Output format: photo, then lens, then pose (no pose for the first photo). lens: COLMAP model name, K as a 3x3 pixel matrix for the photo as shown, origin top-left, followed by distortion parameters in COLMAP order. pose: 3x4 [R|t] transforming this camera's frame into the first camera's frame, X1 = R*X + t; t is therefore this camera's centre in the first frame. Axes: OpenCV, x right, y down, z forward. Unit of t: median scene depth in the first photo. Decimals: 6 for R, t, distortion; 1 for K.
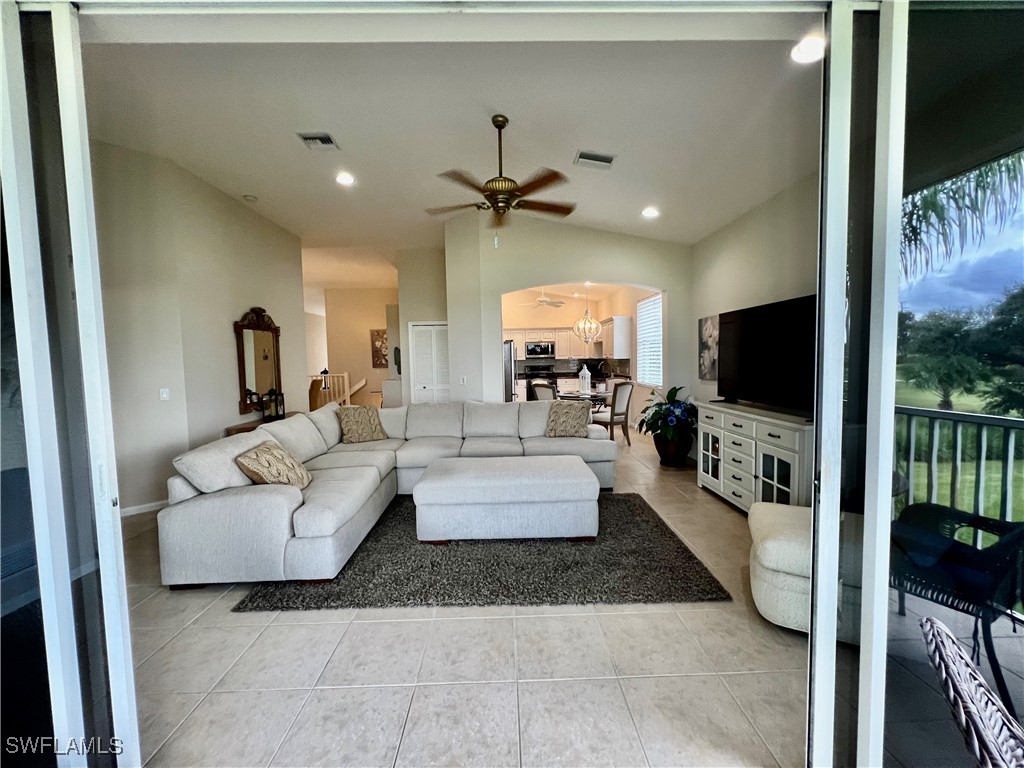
lens RADIAL K [[411.7, 0, 505.4], [0, 411.7, 382.3], [0, 0, 1]] dist [-0.000812, 0.000645]
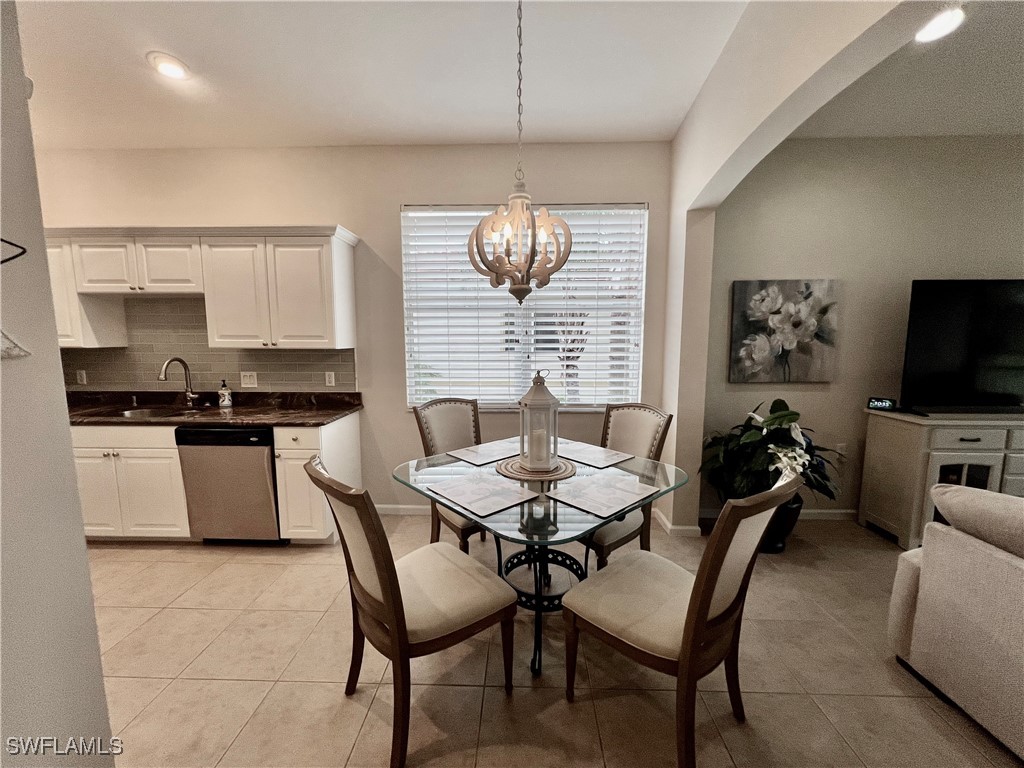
lens RADIAL K [[411.7, 0, 514.7], [0, 411.7, 384.8], [0, 0, 1]] dist [-0.000812, 0.000645]
pose [[0.035825, -0.093943, 0.994933, -0.155385], [0.057804, 0.994100, 0.091783, -0.093363], [-0.997685, 0.054223, 0.041044, 1.540331]]
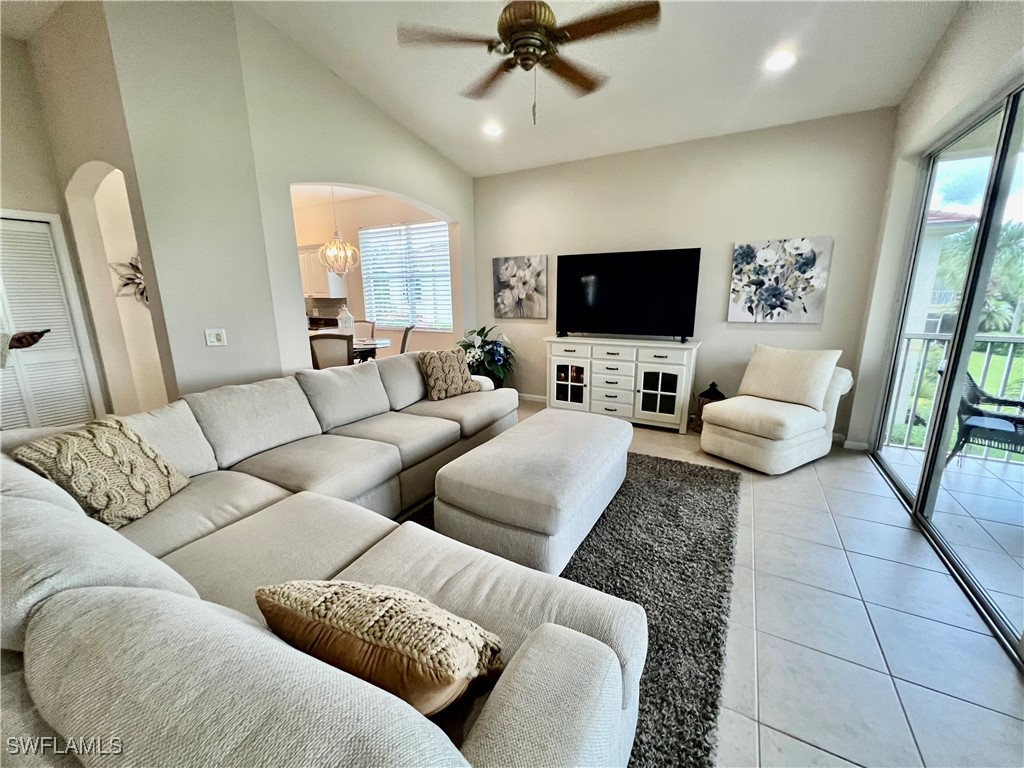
lens RADIAL K [[411.7, 0, 513.6], [0, 411.7, 386.5], [0, 0, 1]] dist [-0.000812, 0.000645]
pose [[0.500010, -0.178881, 0.847344, -0.500651], [0.050987, 0.982818, 0.177394, -0.023507], [-0.864517, -0.045496, 0.500540, 0.517220]]
